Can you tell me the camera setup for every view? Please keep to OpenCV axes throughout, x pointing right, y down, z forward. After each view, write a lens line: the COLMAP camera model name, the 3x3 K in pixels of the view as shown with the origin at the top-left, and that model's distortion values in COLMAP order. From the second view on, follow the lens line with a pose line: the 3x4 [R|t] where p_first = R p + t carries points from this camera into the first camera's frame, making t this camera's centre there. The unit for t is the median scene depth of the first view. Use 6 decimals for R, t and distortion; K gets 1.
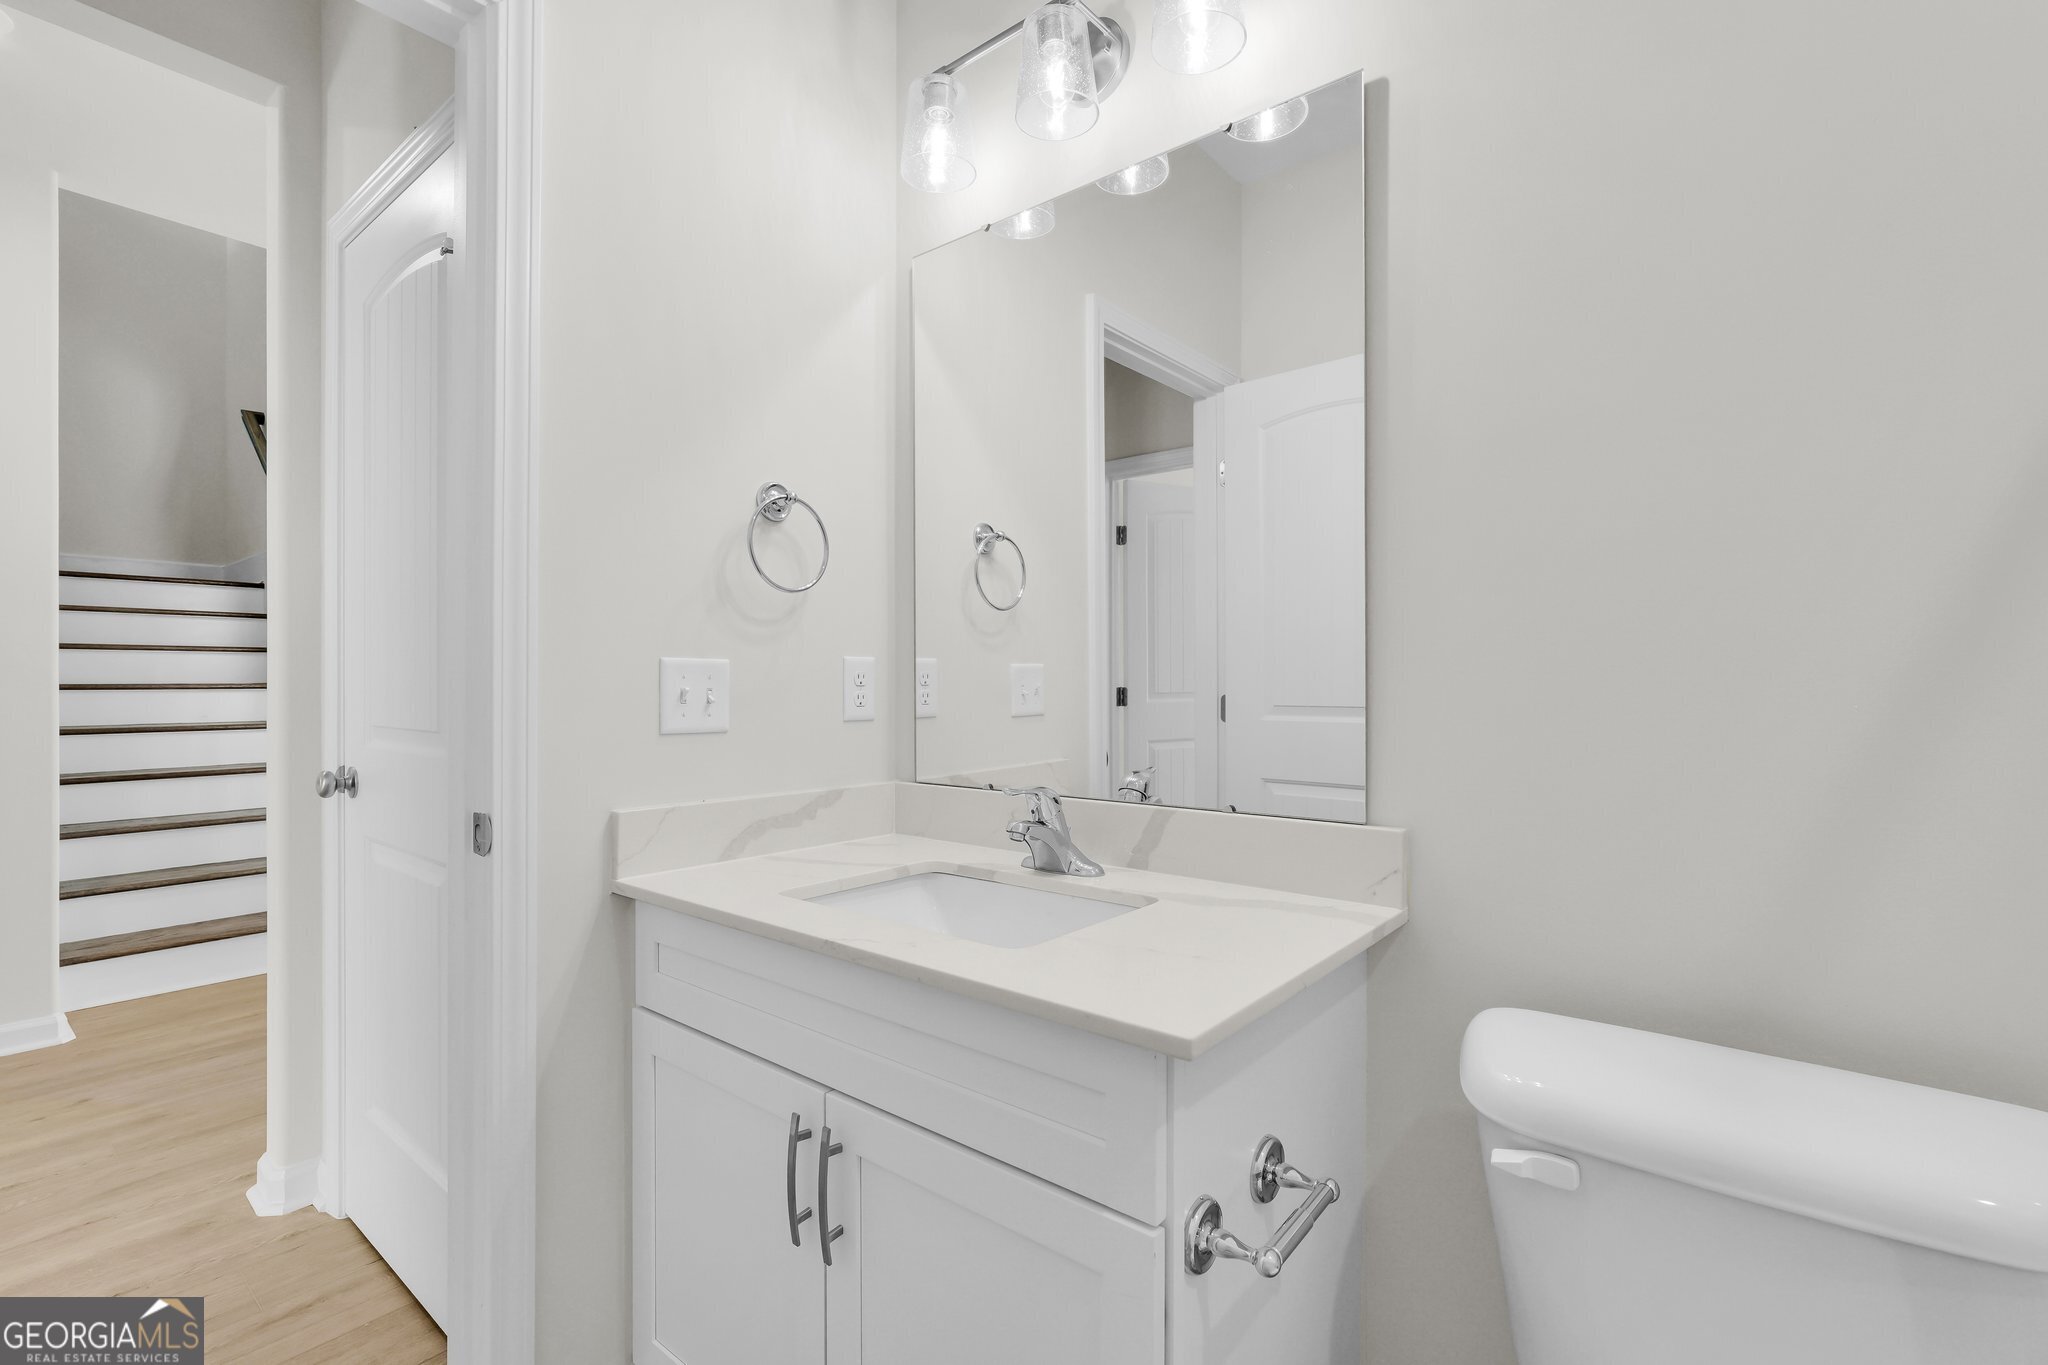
lens RADIAL K [[908.8, 0, 1020.7], [0, 908.8, 685.6], [0, 0, 1]] dist [0.016853, -0.000097]
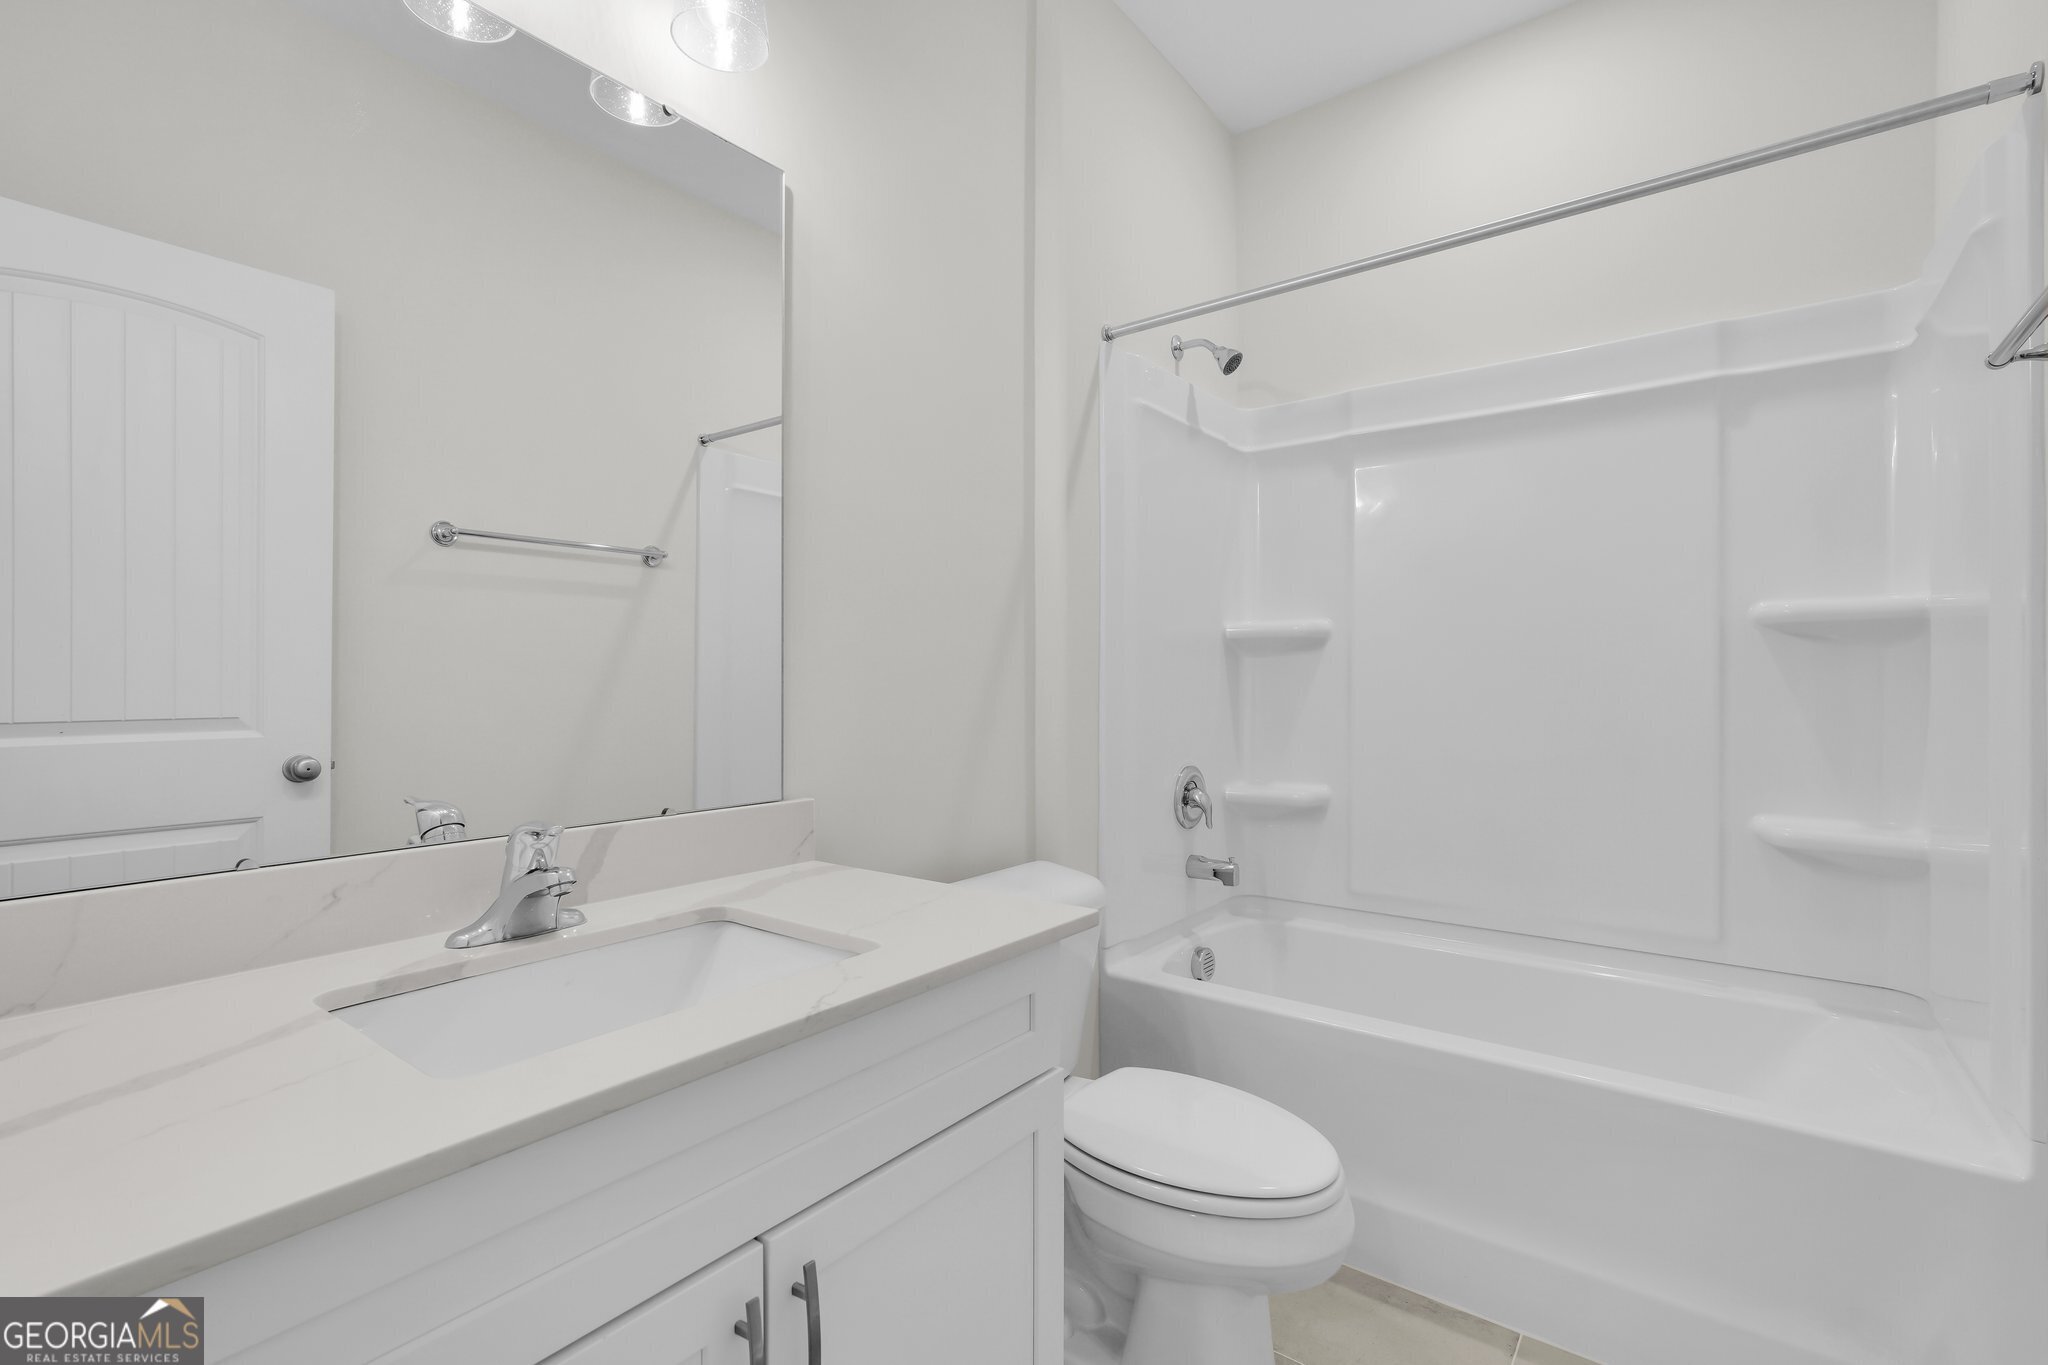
lens RADIAL K [[908.8, 0, 1041.3], [0, 908.8, 683.3], [0, 0, 1]] dist [0.016853, -0.000097]
pose [[-0.033120, 0.003248, 0.999446, -0.727186], [0.004365, 0.999986, -0.003105, 0.003866], [-0.999442, 0.004260, -0.033134, 0.613805]]
